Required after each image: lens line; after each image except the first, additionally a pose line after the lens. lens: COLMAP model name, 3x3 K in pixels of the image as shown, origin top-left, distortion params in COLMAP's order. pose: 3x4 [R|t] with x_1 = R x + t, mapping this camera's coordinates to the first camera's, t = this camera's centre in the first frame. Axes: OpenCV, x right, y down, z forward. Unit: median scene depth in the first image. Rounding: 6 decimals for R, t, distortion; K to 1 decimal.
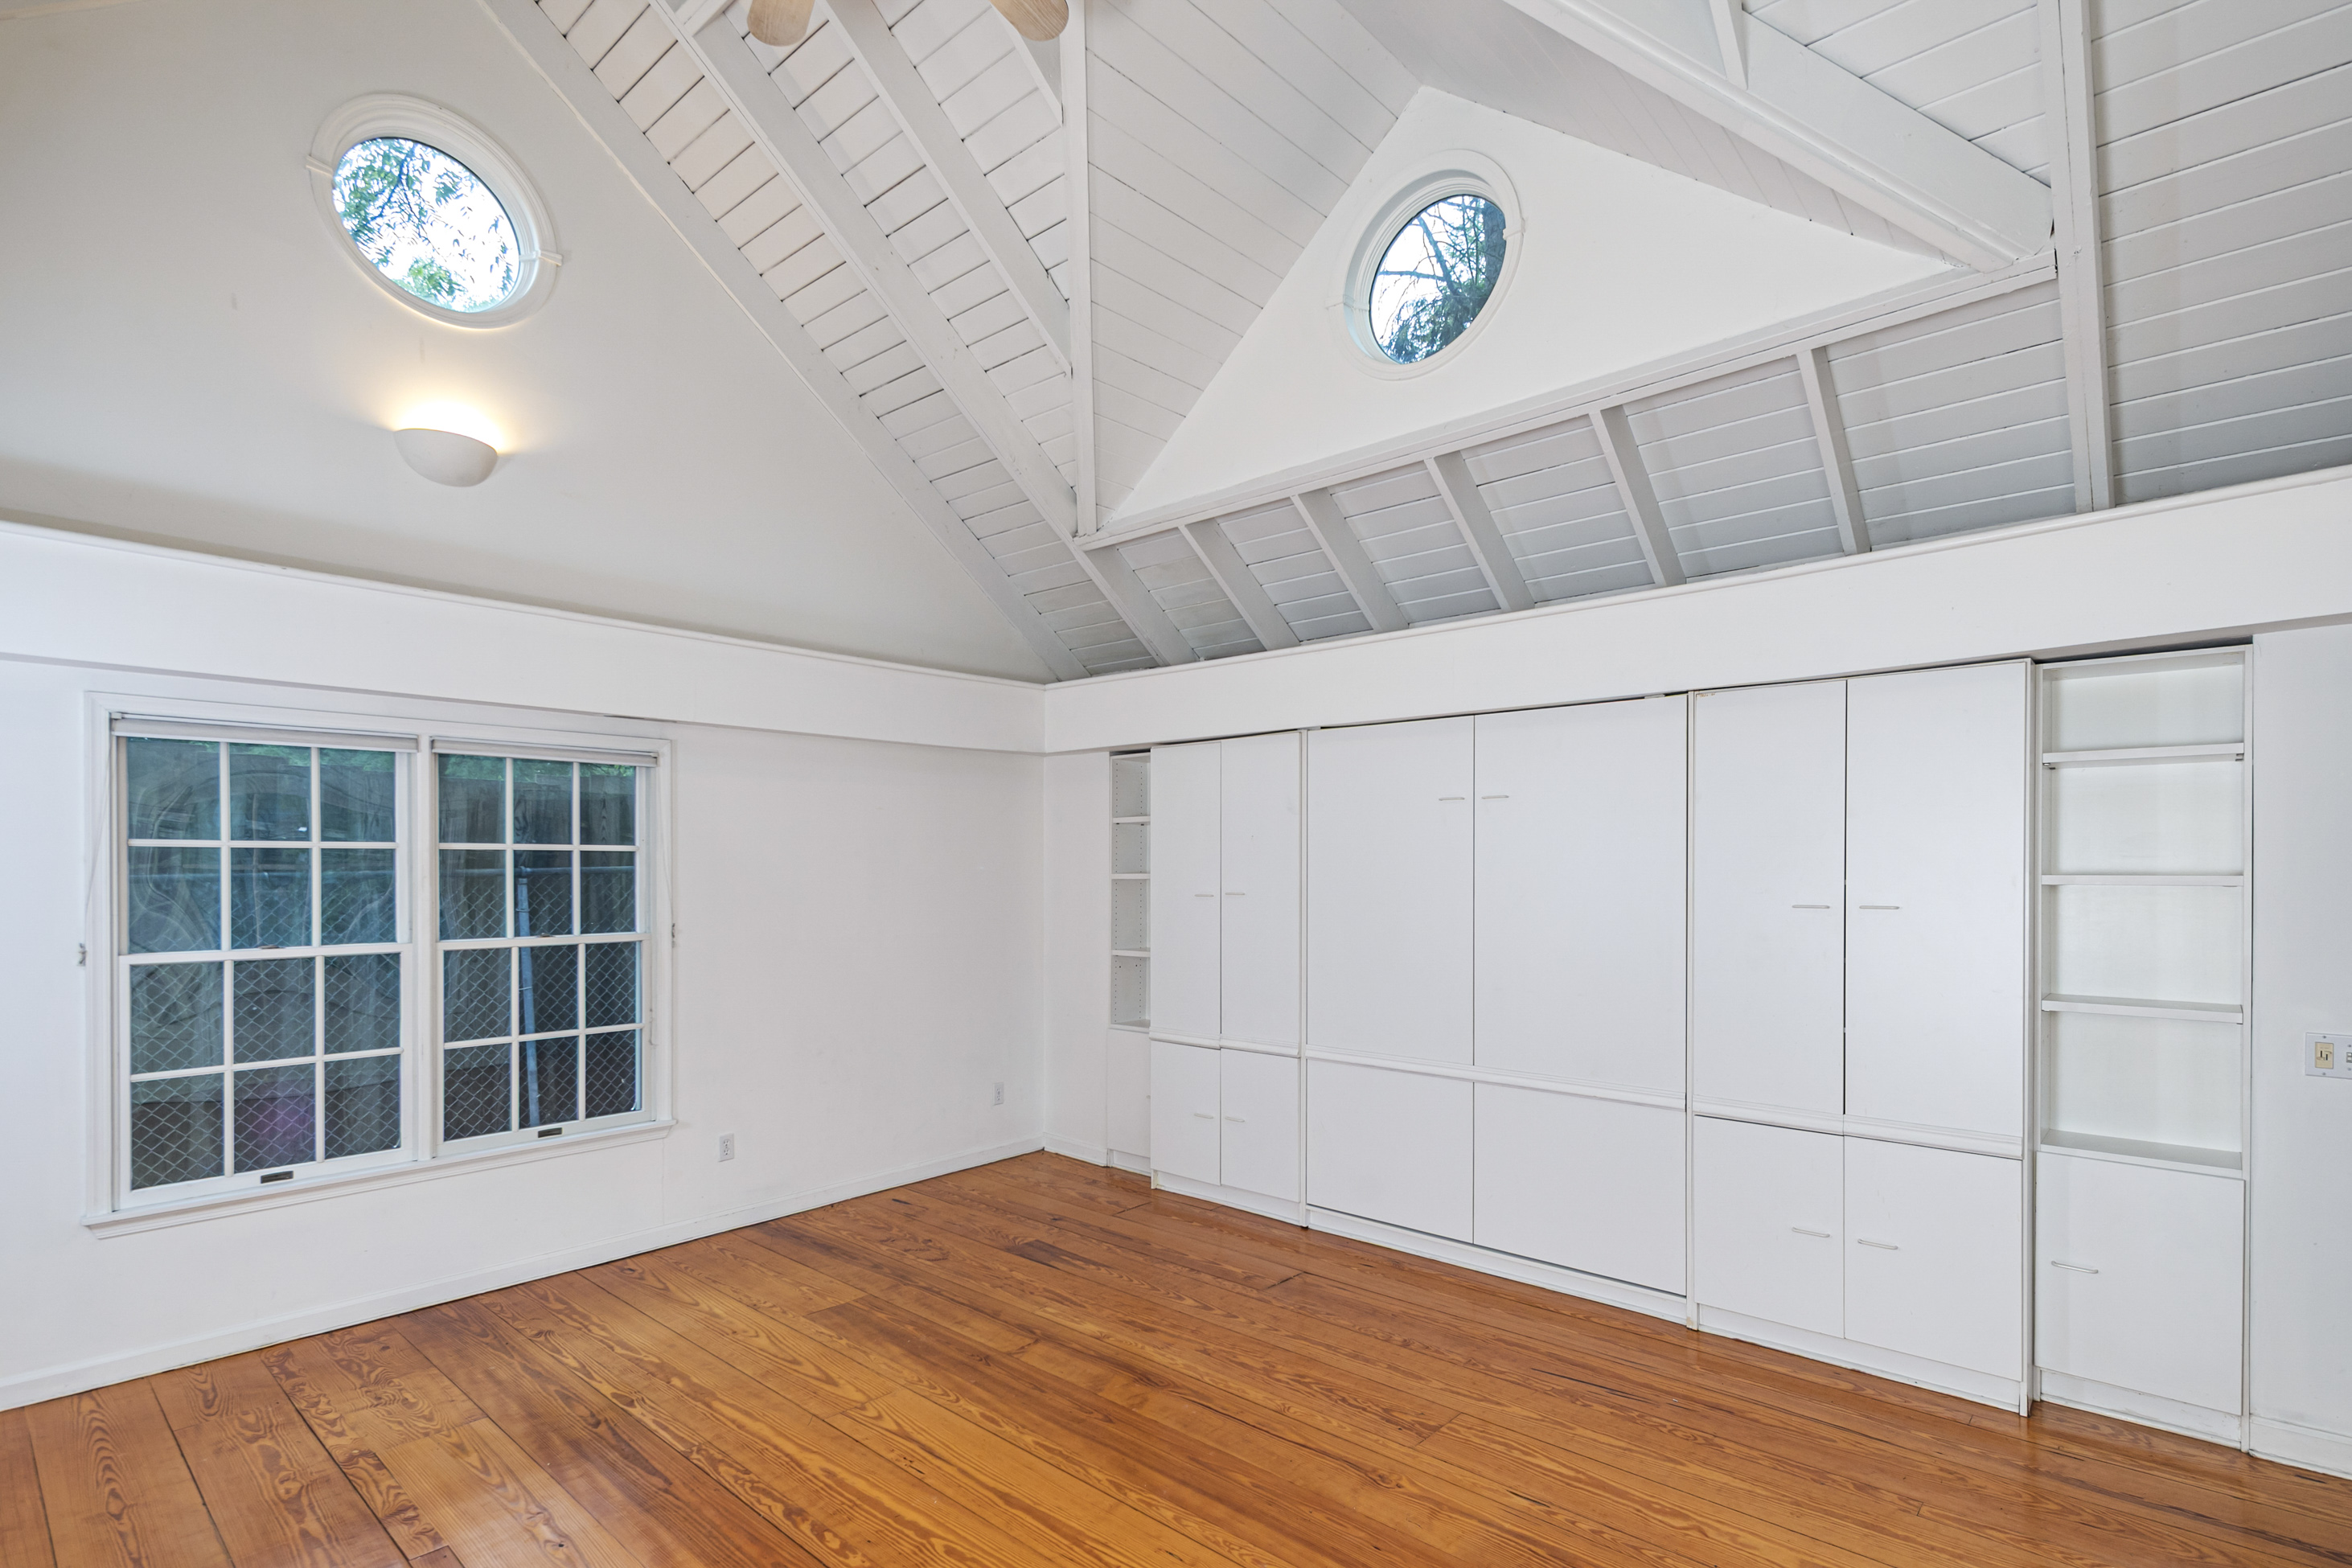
lens RADIAL K [[1126.3, 0, 1171.2], [0, 1126.3, 873.8], [0, 0, 1]] dist [0.002445, 0.000156]
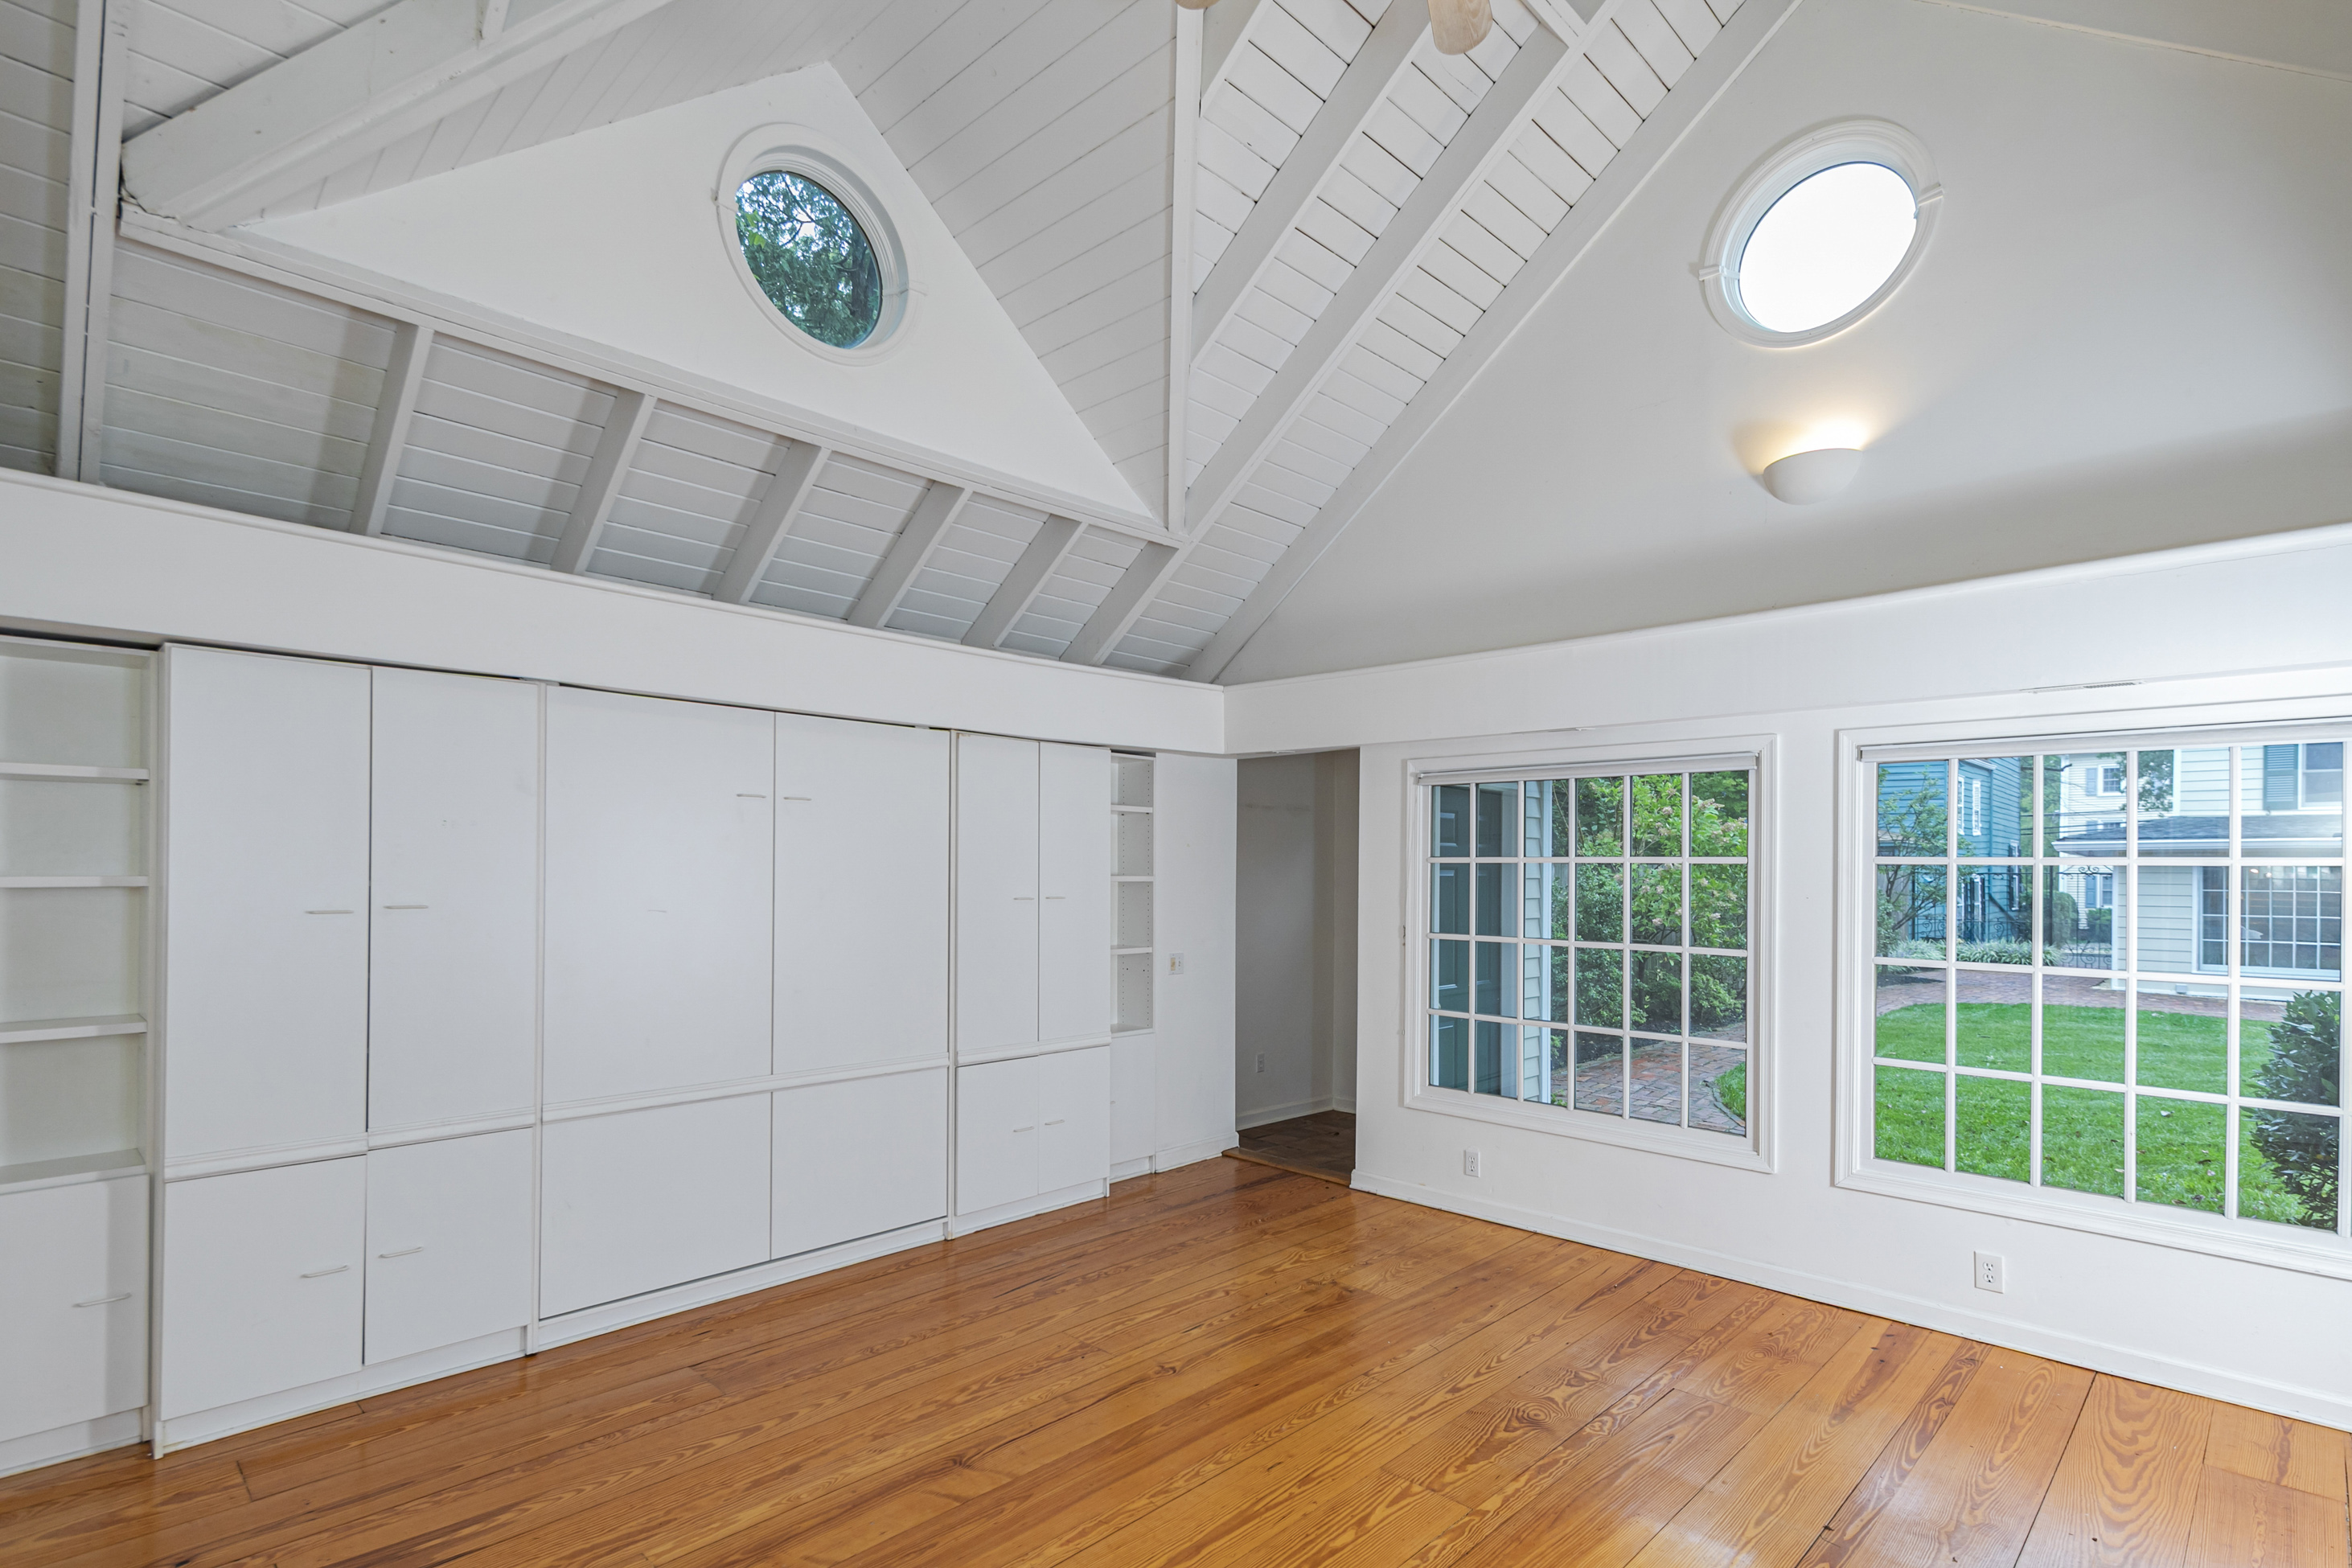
lens RADIAL K [[1126.3, 0, 1171.2], [0, 1126.3, 873.8], [0, 0, 1]] dist [0.002445, 0.000156]
pose [[0.034539, 0.001031, 0.999403, -0.772212], [-0.000652, 0.999999, -0.001009, -0.001132], [-0.999403, -0.000617, 0.034540, 0.708899]]
